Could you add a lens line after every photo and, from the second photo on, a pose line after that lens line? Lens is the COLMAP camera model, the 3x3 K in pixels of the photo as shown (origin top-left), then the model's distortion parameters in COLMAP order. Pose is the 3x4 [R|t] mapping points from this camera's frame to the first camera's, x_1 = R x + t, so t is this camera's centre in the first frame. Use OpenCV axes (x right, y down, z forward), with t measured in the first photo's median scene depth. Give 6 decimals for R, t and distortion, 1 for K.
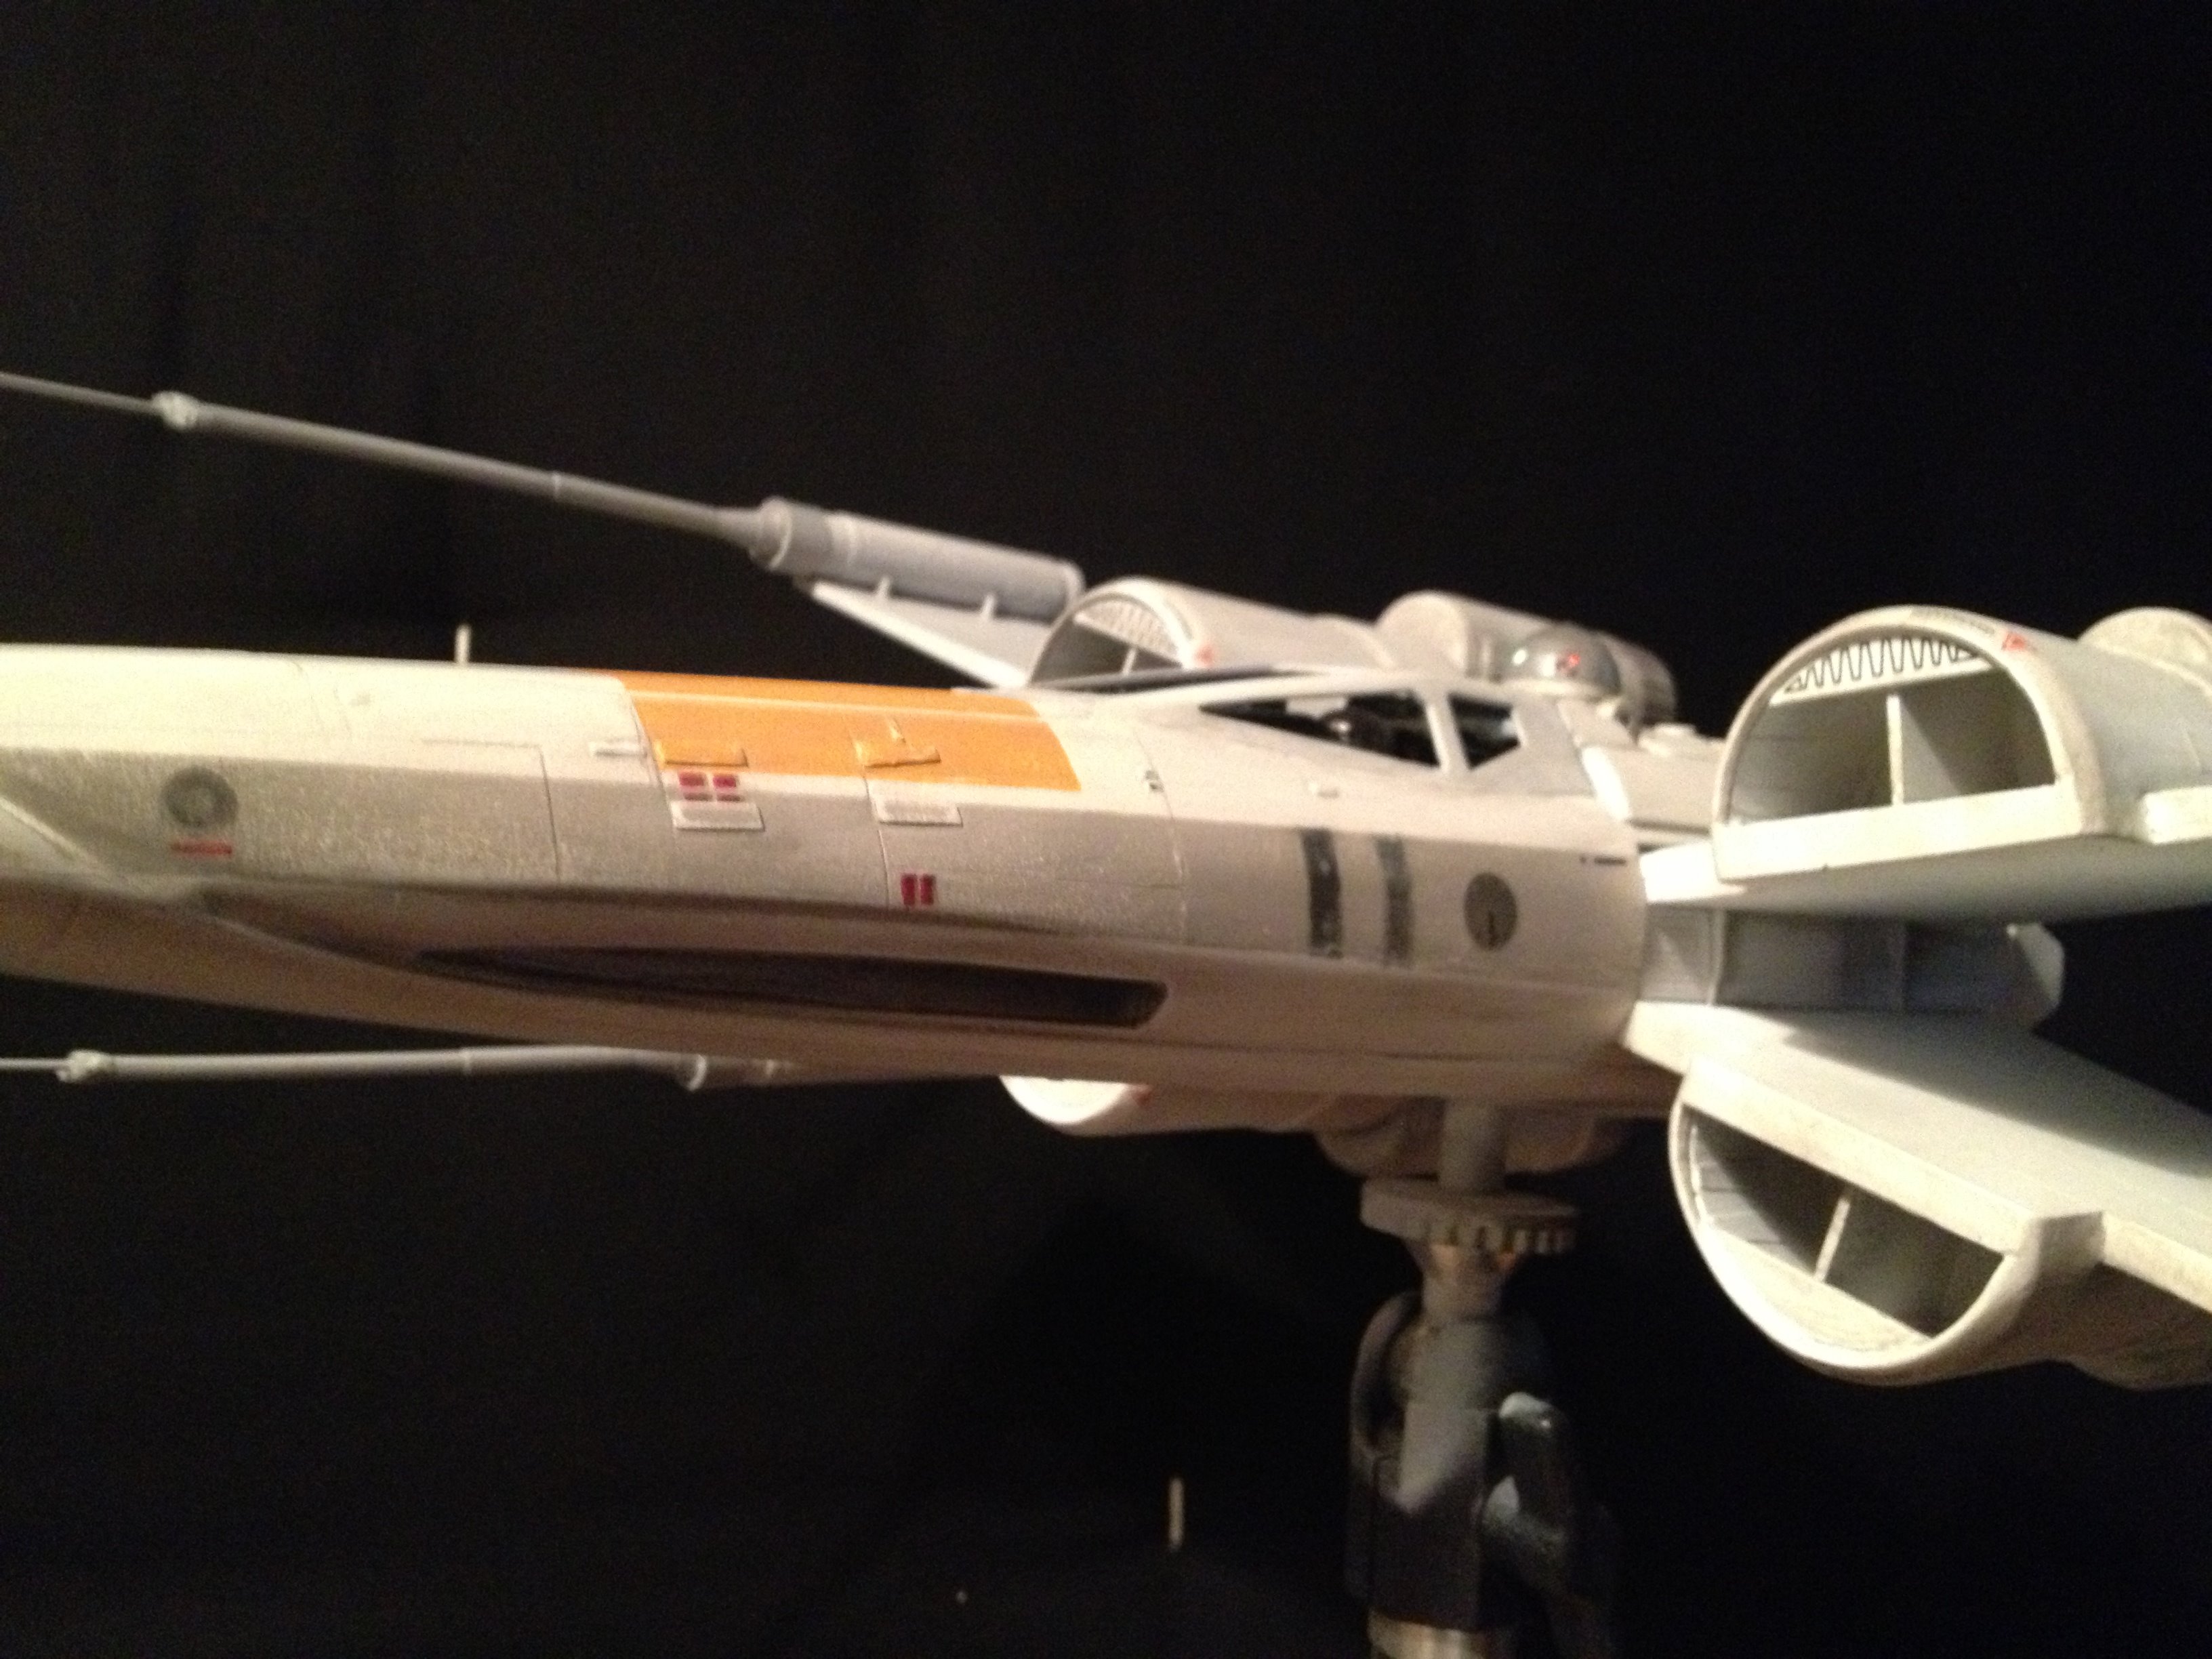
lens RADIAL K [[2181.2, 0, 1112.0], [0, 2181.2, 774.2], [0, 0, 1]] dist [0.059602, 0.000000]
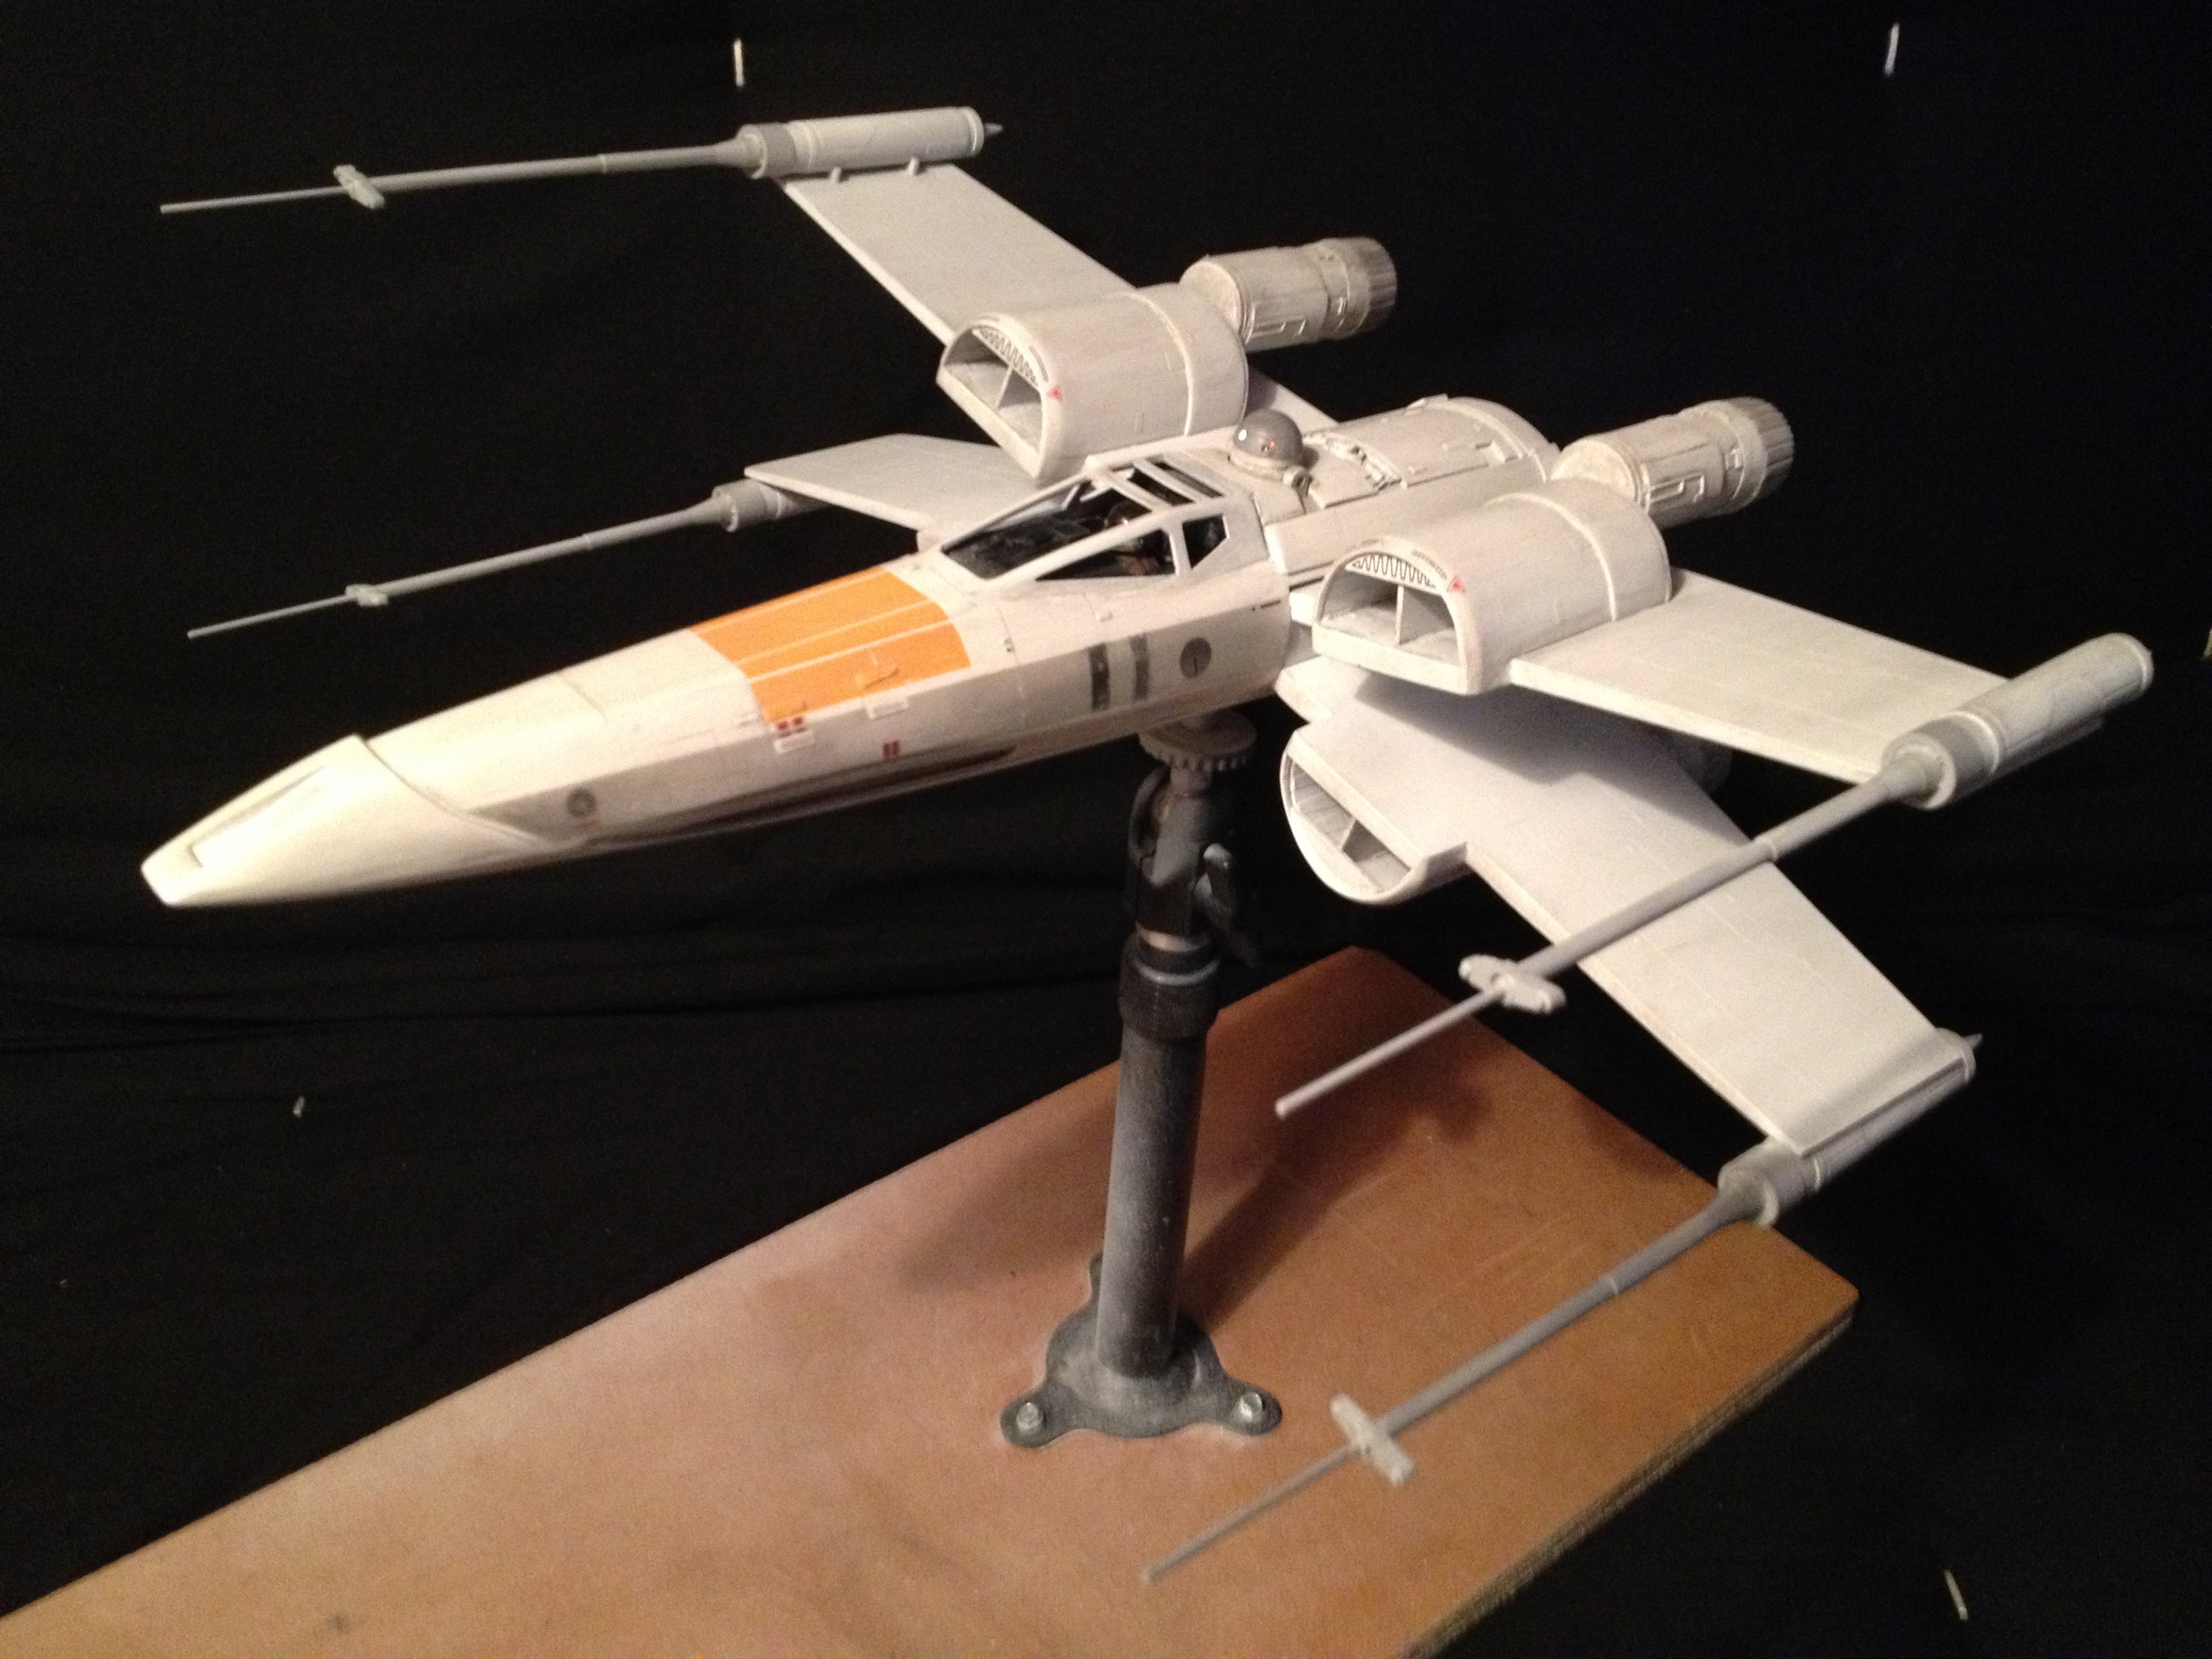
lens RADIAL K [[2181.2, 0, 1112.7], [0, 2181.2, 825.3], [0, 0, 1]] dist [0.059602, 0.000000]
pose [[0.999670, -0.002503, 0.025569, 0.057137], [-0.011406, 0.848526, 0.529031, -0.826769], [-0.023020, -0.529148, 0.848217, -0.672090]]
